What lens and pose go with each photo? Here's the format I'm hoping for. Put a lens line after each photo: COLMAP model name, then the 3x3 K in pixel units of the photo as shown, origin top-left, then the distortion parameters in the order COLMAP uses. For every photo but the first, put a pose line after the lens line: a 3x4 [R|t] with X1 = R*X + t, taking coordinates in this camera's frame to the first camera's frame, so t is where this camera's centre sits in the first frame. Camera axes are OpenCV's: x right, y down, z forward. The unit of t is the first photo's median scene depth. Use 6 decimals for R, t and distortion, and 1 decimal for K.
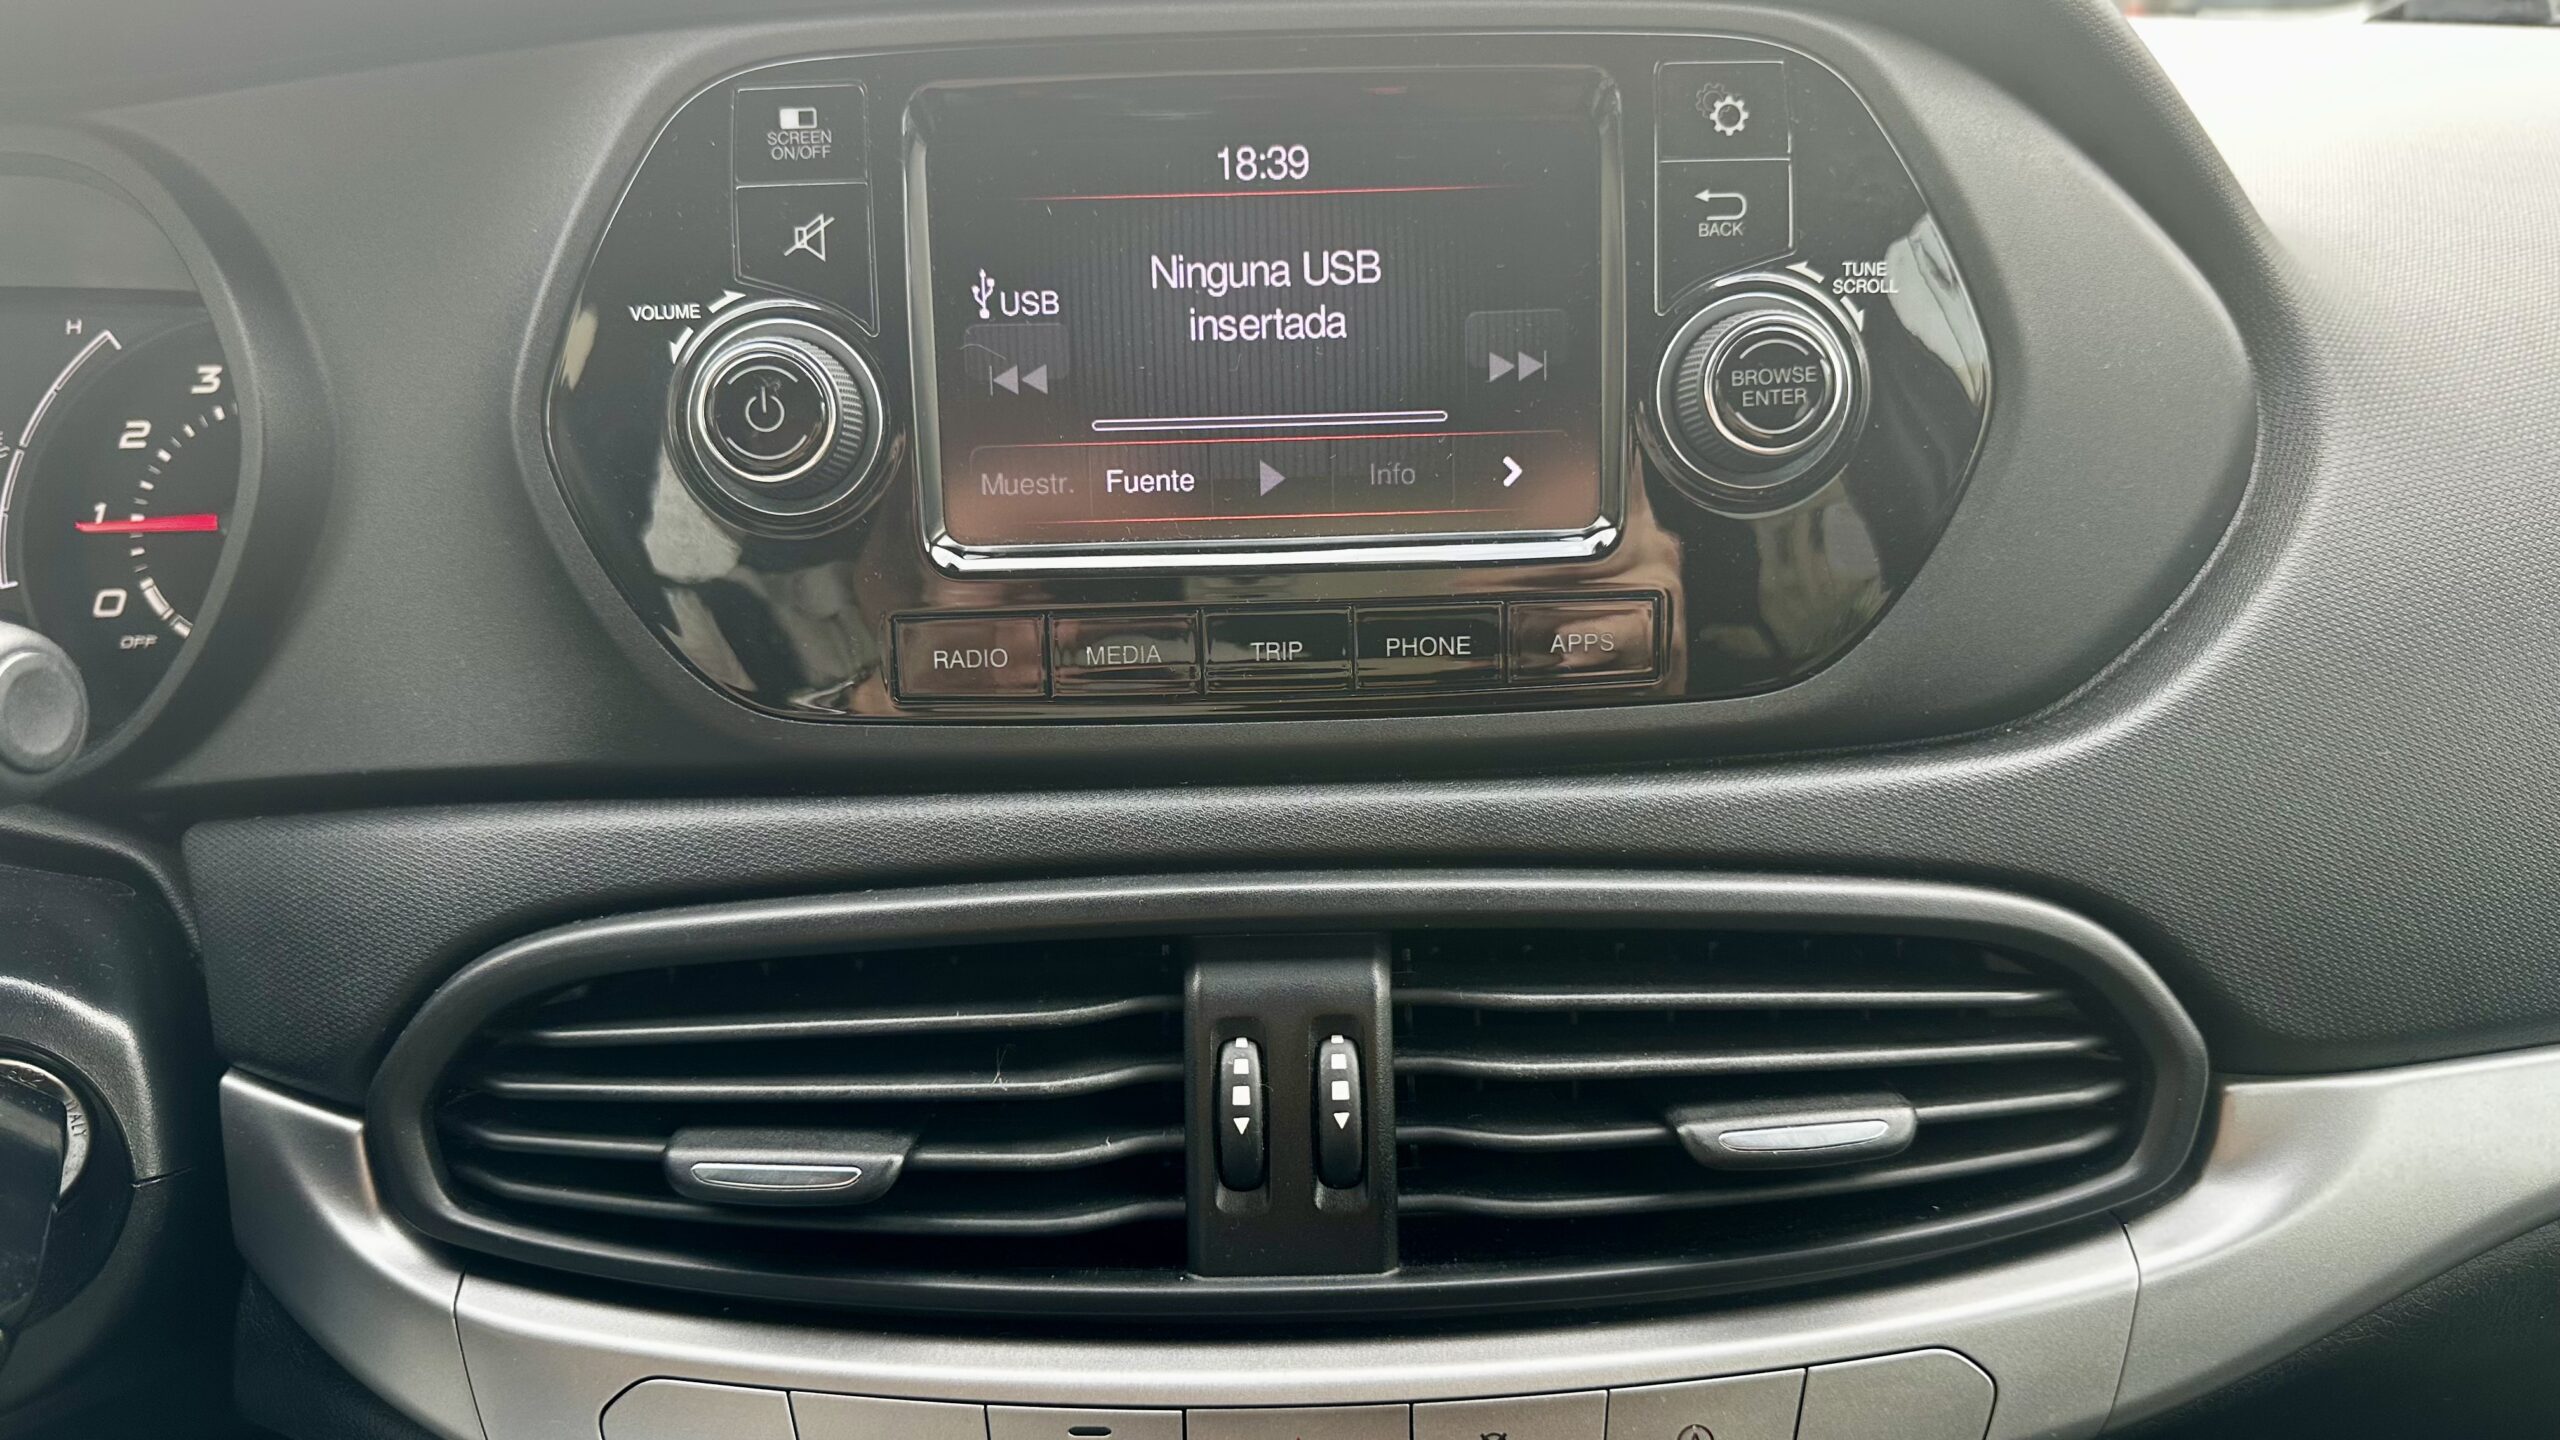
lens RADIAL K [[1800.4, 0, 1273.4], [0, 1800.4, 725.3], [0, 0, 1]] dist [0.071891, -0.116138]
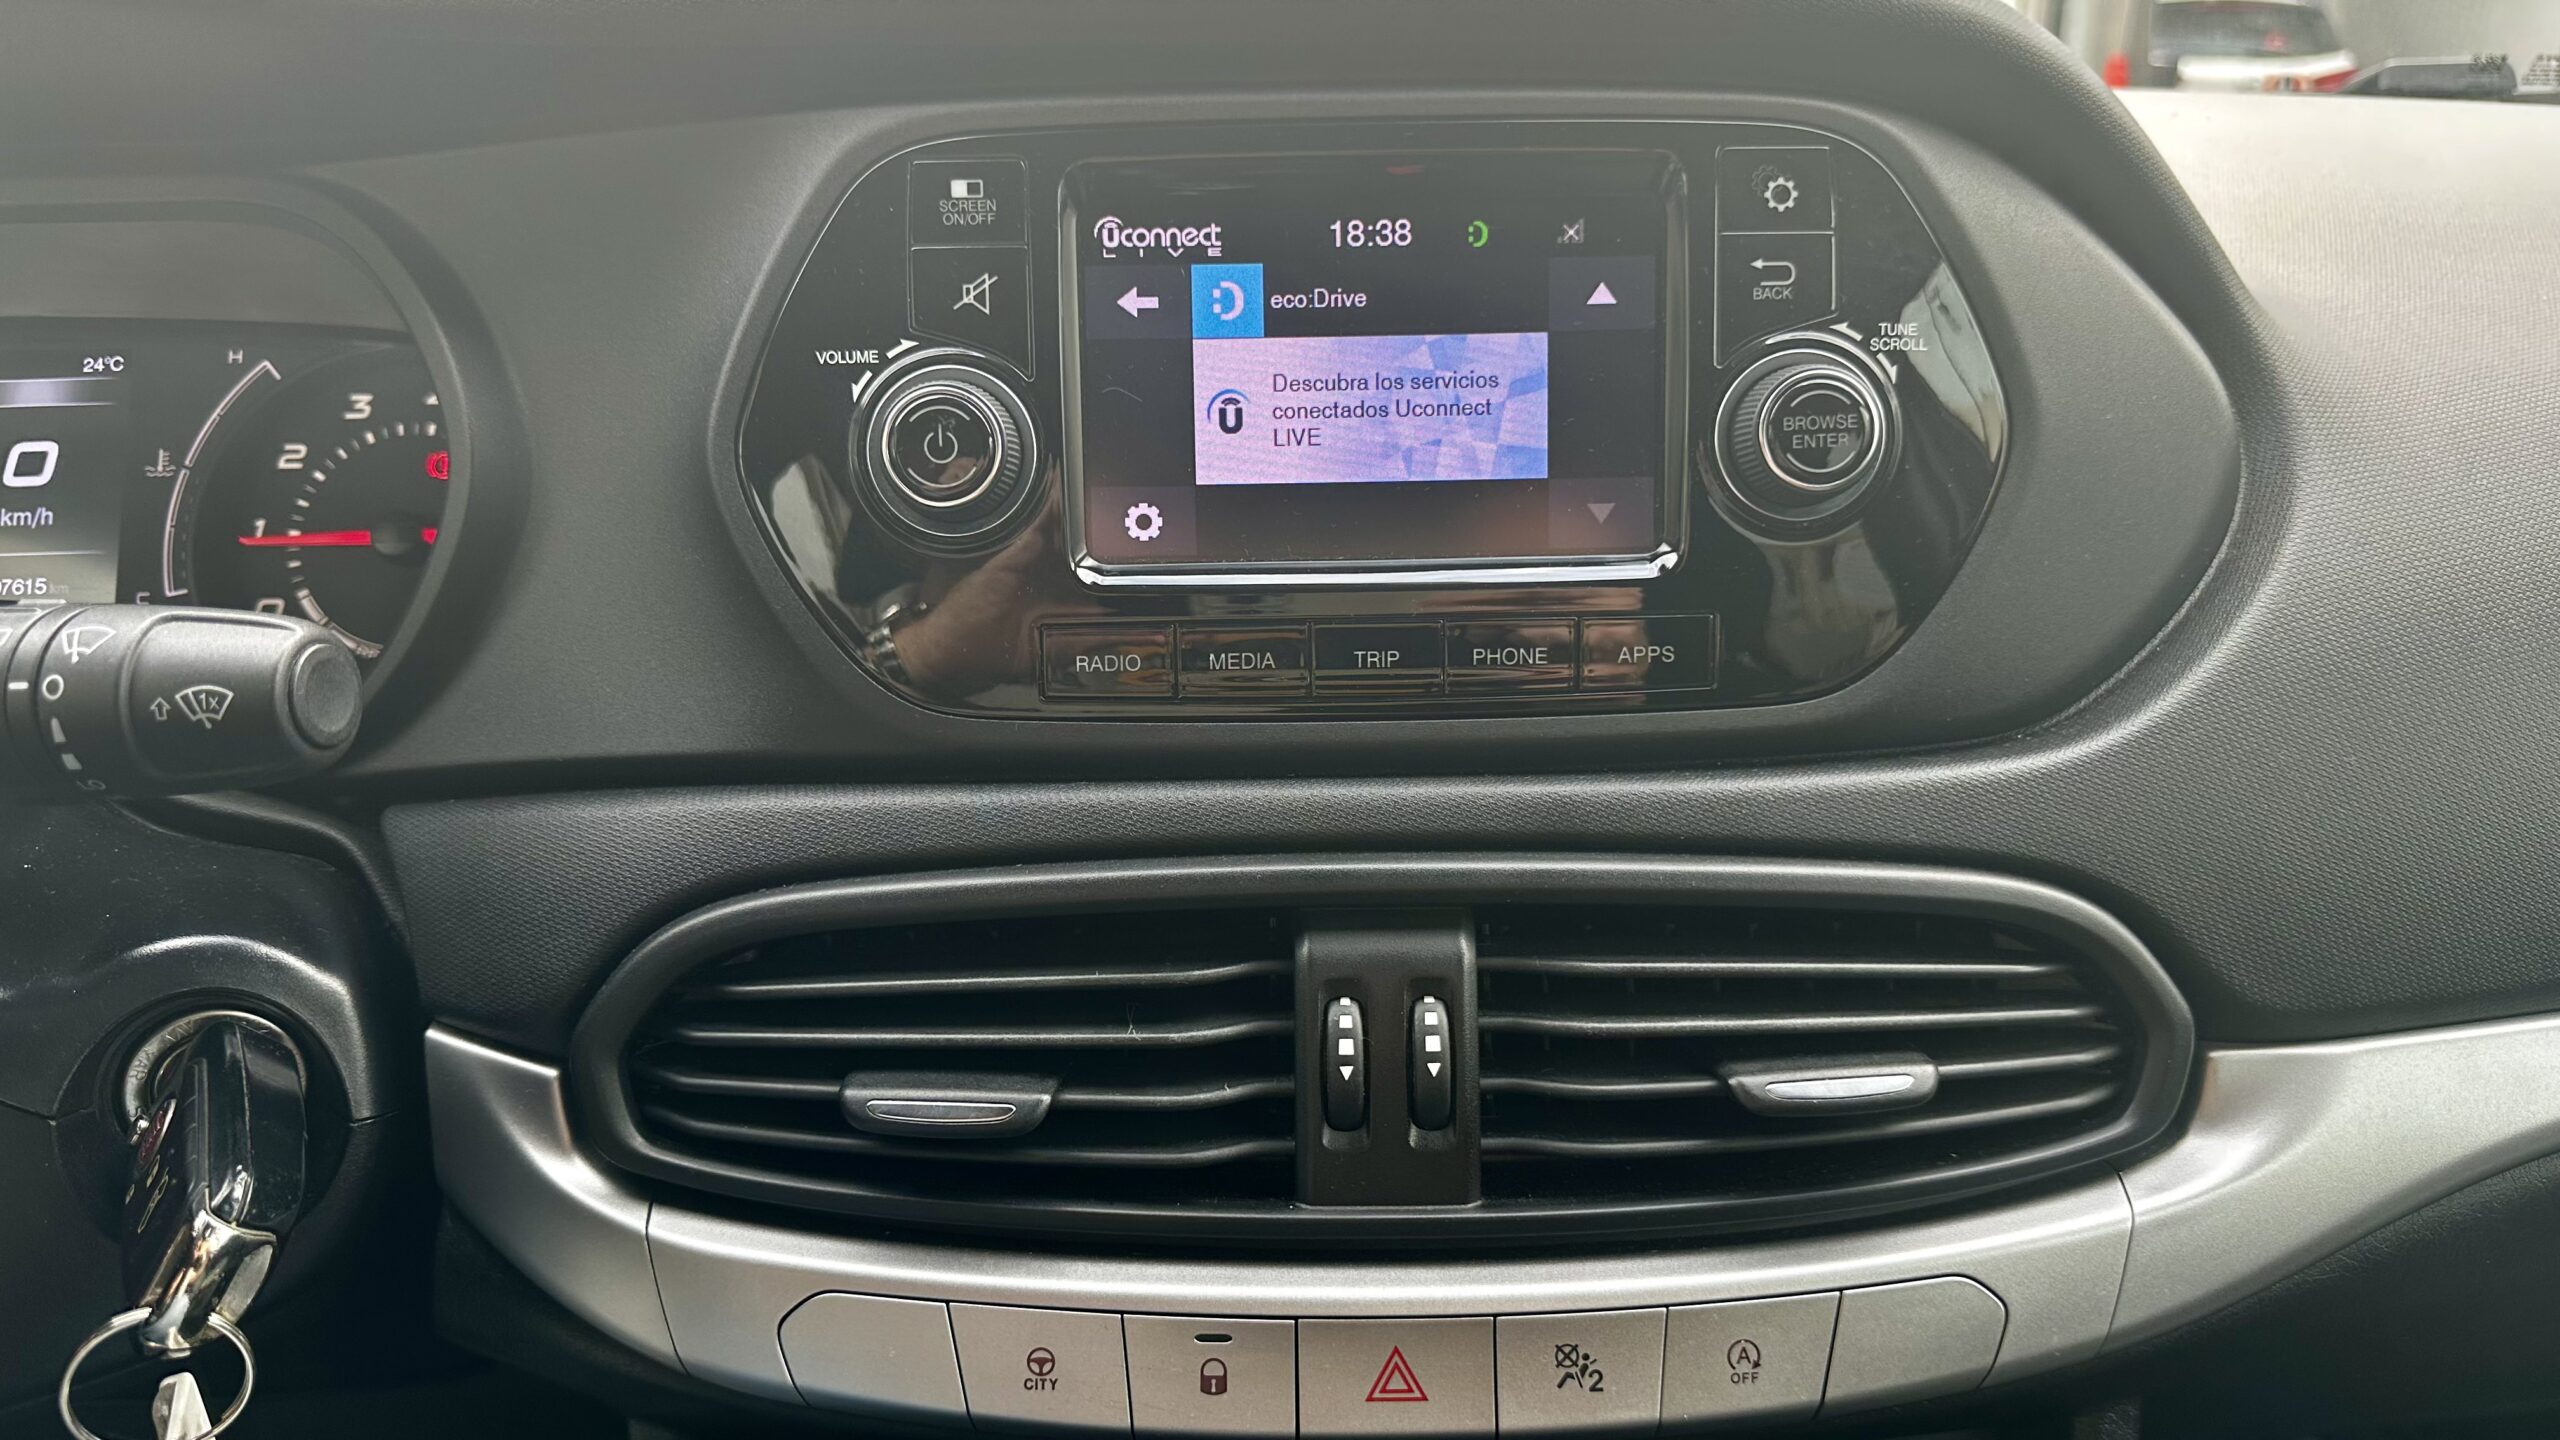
lens RADIAL K [[1791.3, 0, 1258.4], [0, 1791.3, 742.5], [0, 0, 1]] dist [0.093820, -0.162688]
pose [[0.999942, 0.010324, 0.003031, -0.076952], [-0.010302, 0.999919, -0.007497, 0.021030], [-0.003108, 0.007466, 0.999967, -0.134531]]
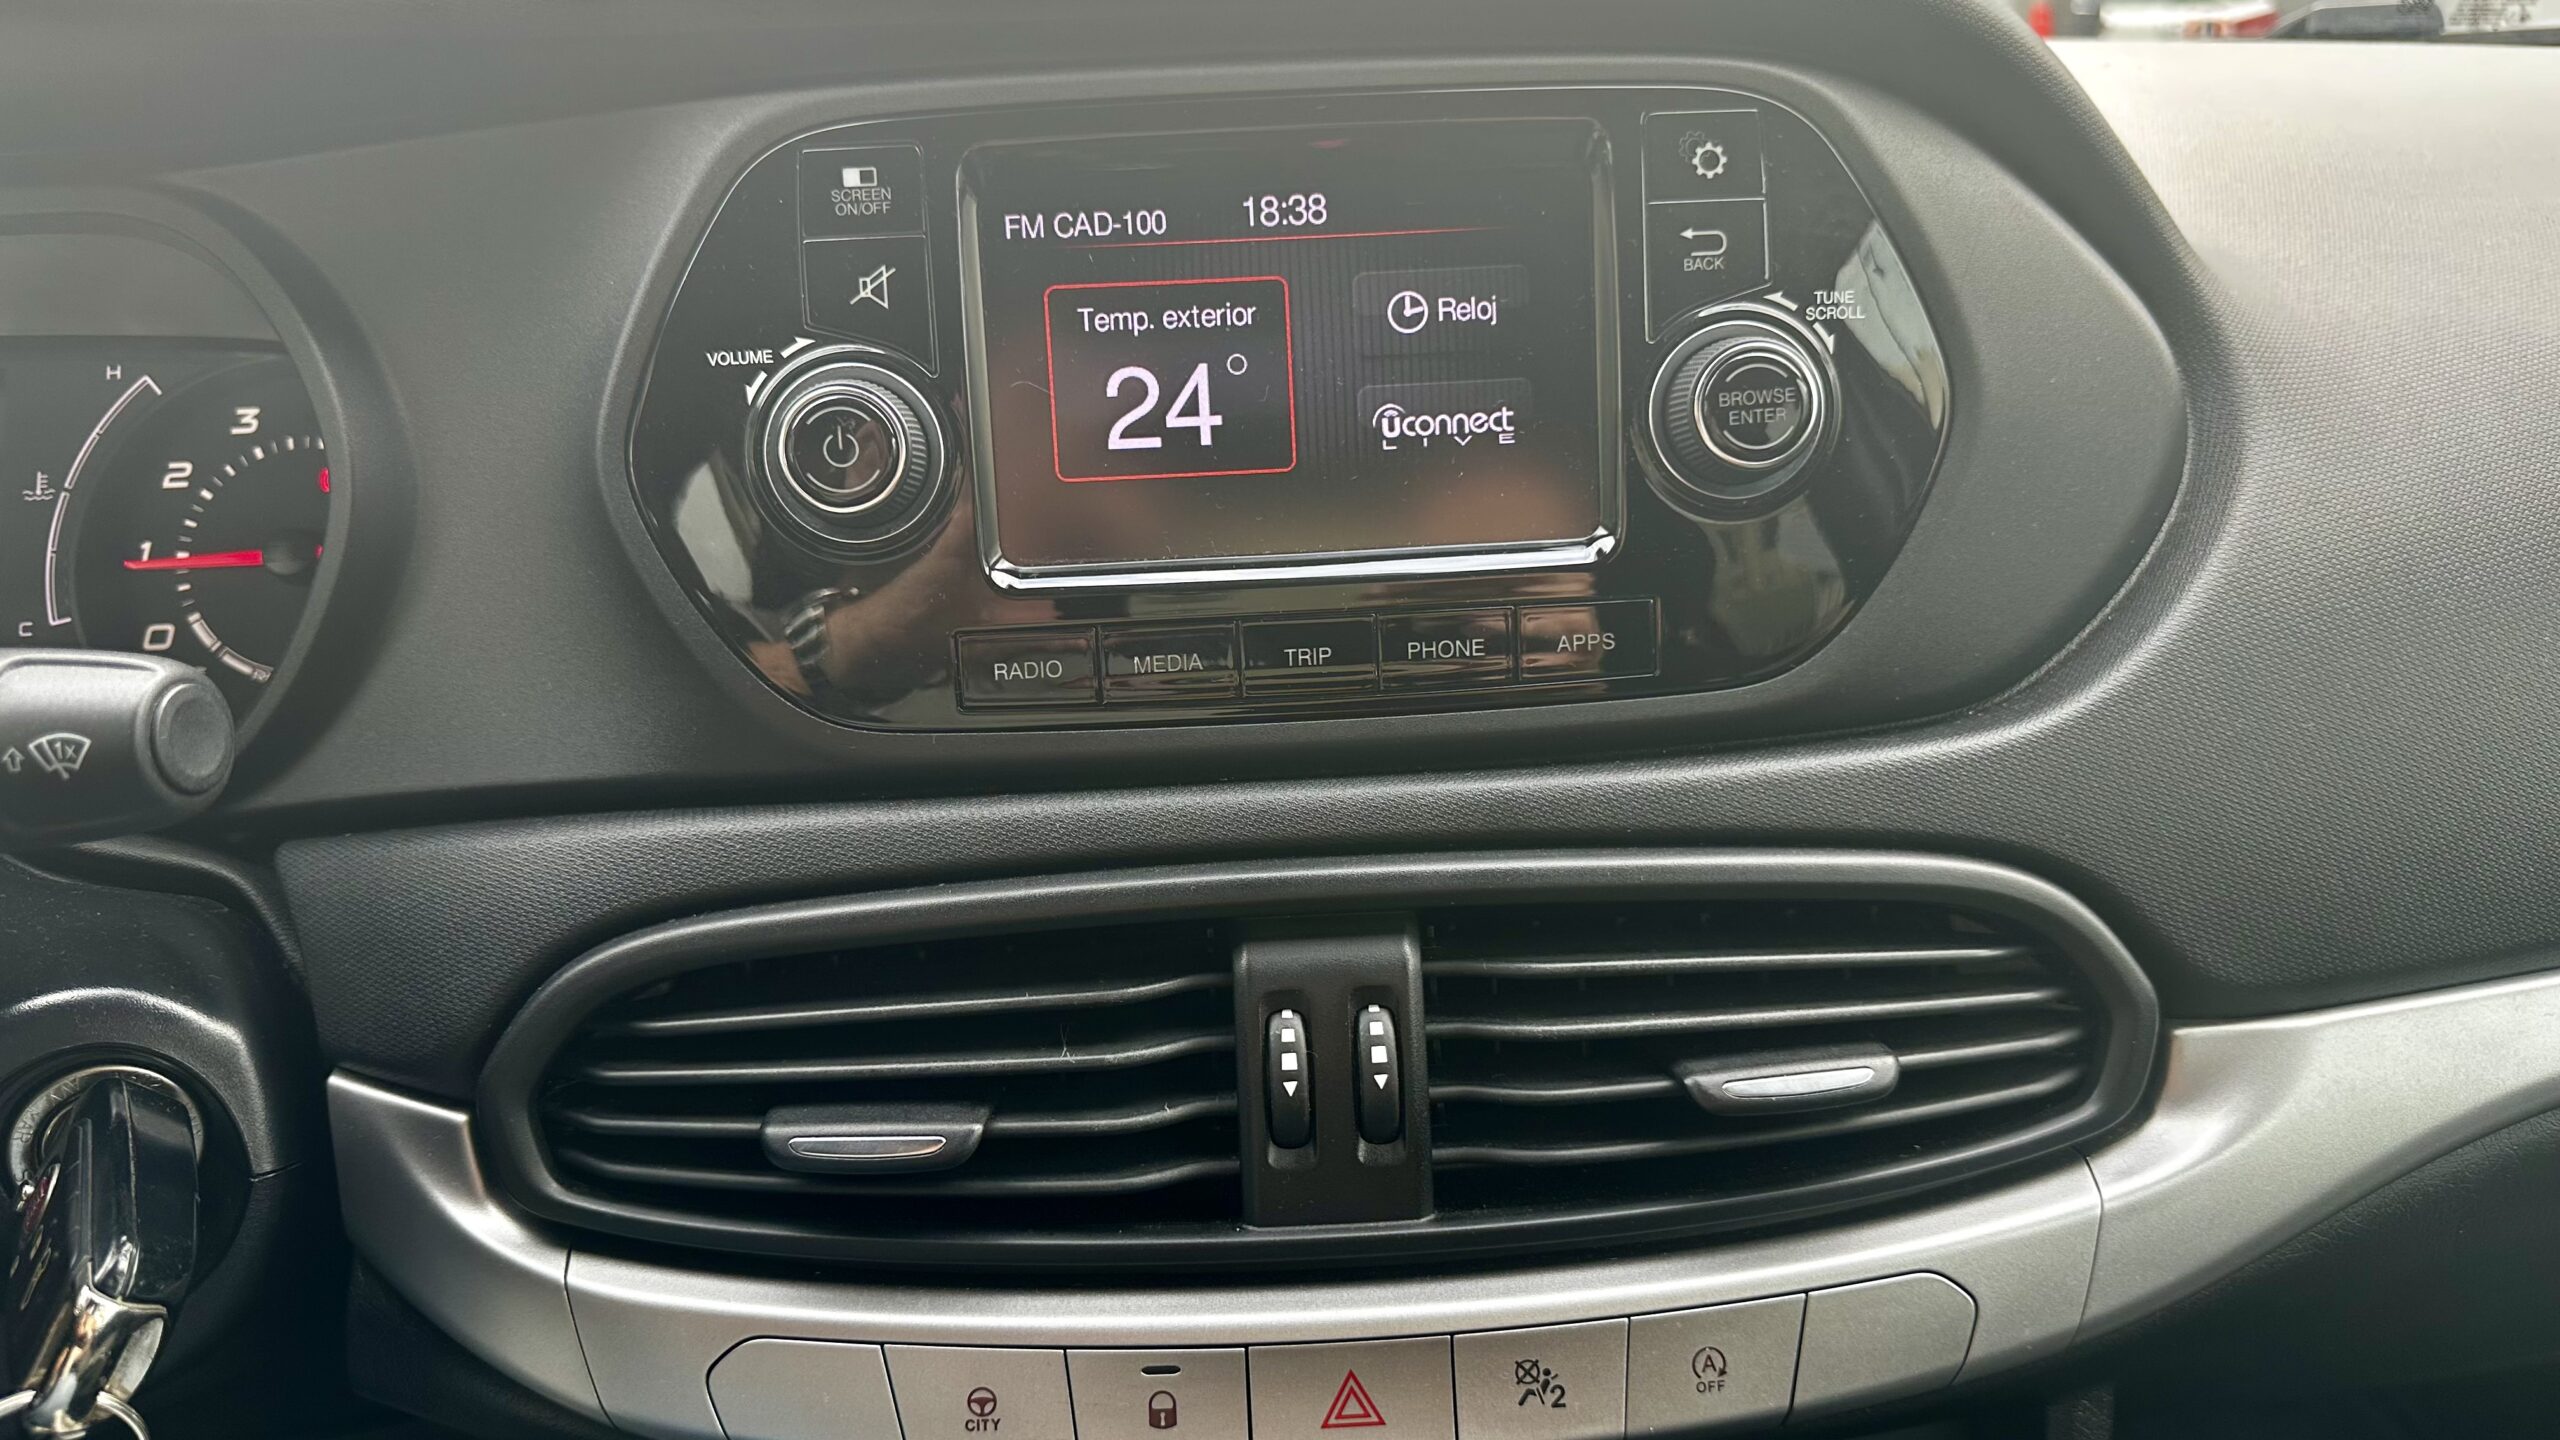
lens RADIAL K [[1795.6, 0, 1255.3], [0, 1795.6, 740.5], [0, 0, 1]] dist [0.089603, -0.146939]
pose [[0.999362, -0.024577, 0.025931, -0.060534], [0.024463, 0.999690, 0.004720, 0.003836], [-0.026039, -0.004083, 0.999653, -0.092267]]
